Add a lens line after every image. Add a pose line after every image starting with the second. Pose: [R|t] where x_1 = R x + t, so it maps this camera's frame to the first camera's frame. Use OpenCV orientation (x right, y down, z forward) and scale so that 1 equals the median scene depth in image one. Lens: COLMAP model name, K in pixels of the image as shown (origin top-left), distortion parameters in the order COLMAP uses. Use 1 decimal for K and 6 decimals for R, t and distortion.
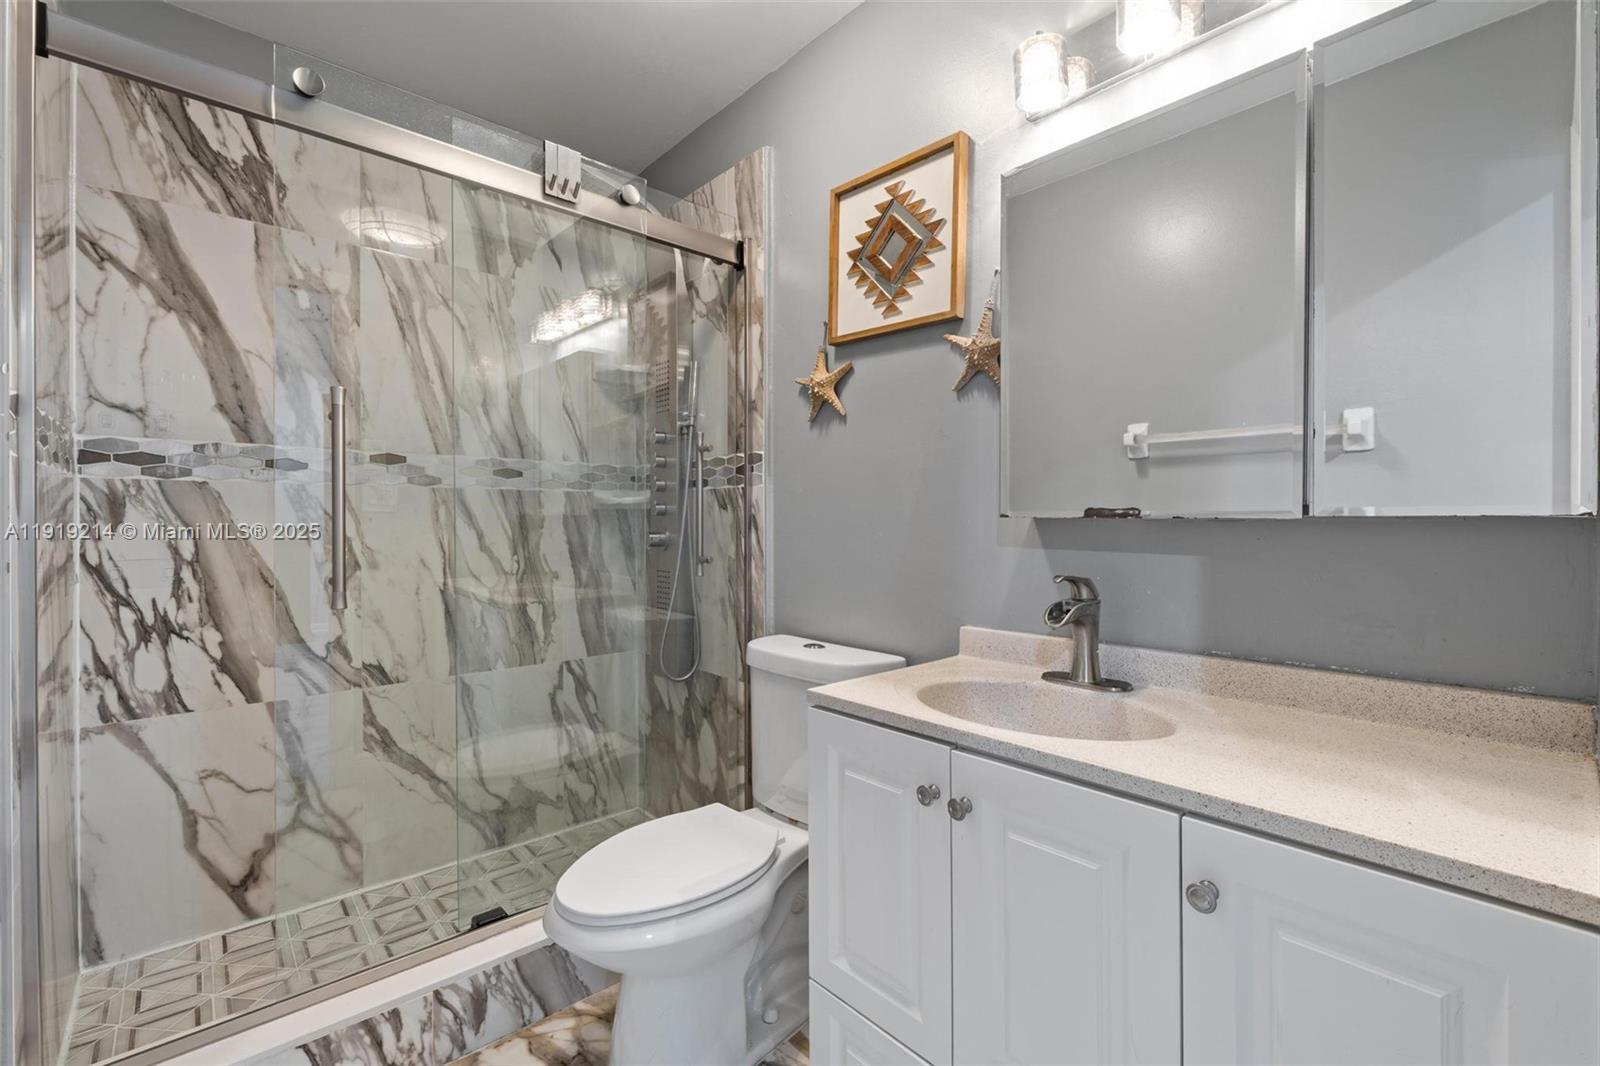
lens RADIAL K [[686.5, 0, 799.0], [0, 686.5, 528.0], [0, 0, 1]] dist [-0.002790, -0.000968]
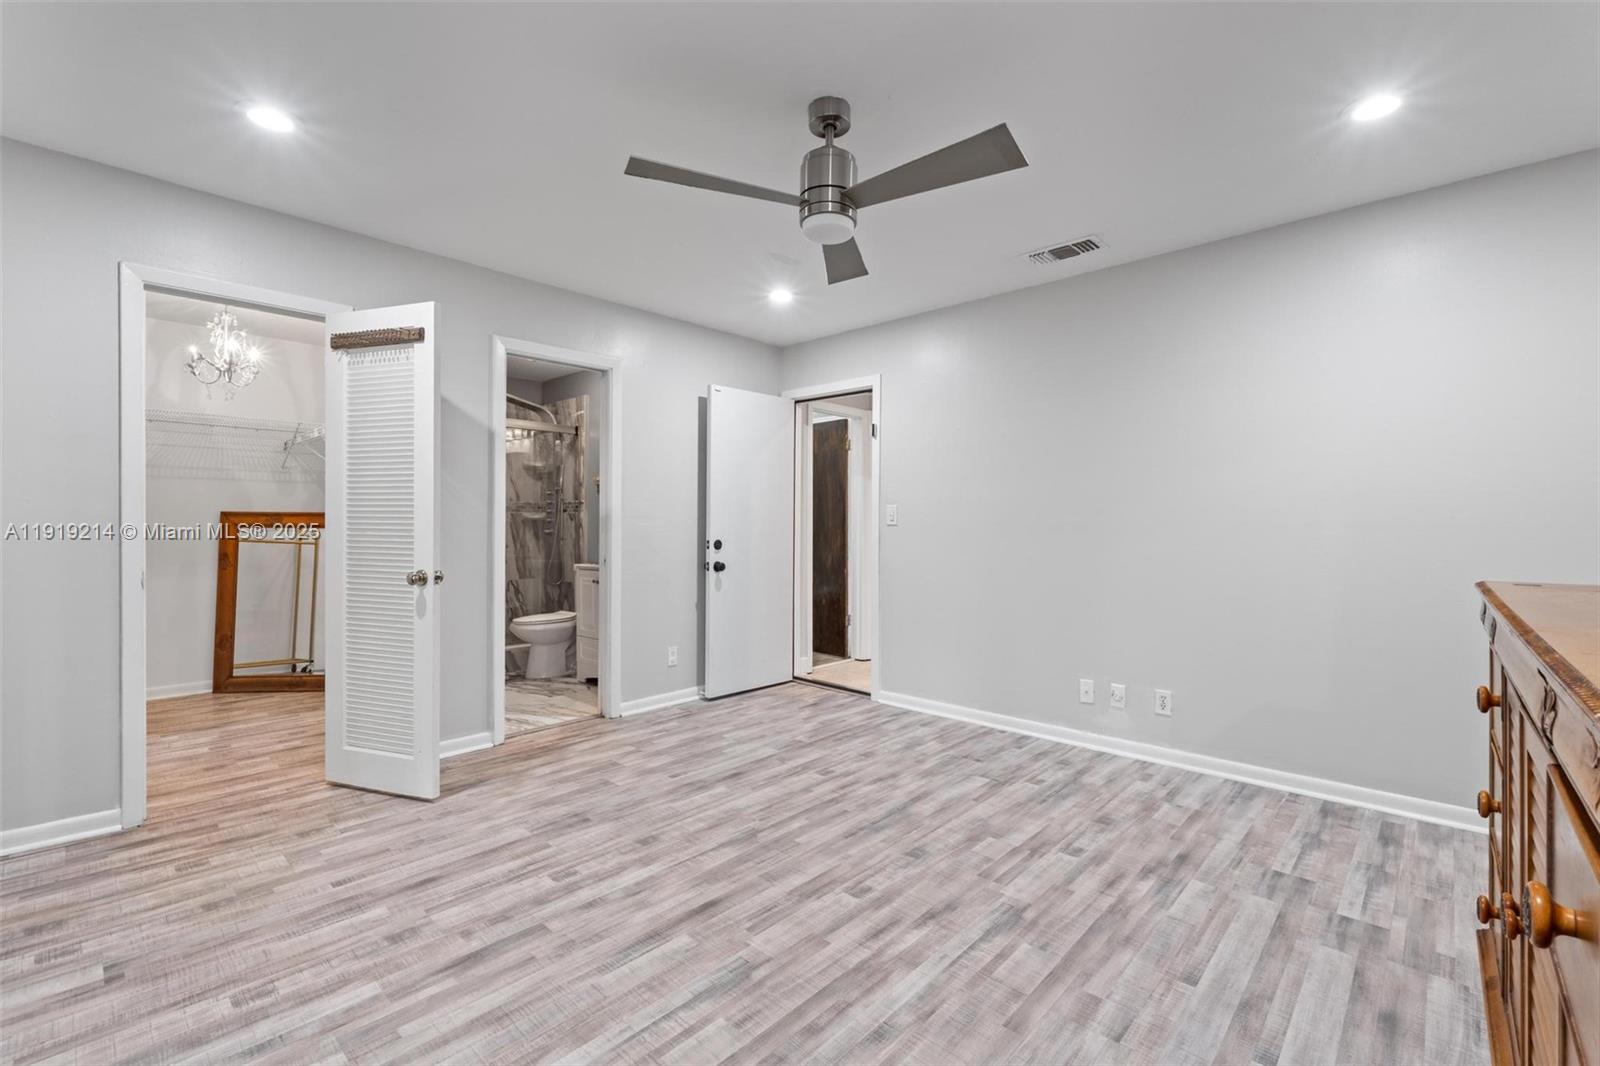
lens RADIAL K [[686.5, 0, 801.7], [0, 686.5, 523.6], [0, 0, 1]] dist [-0.002790, -0.000968]
pose [[0.995091, 0.002121, 0.098940, 0.529185], [-0.000978, 0.999932, -0.011602, 0.015048], [-0.098958, 0.011449, 0.995026, -1.802942]]
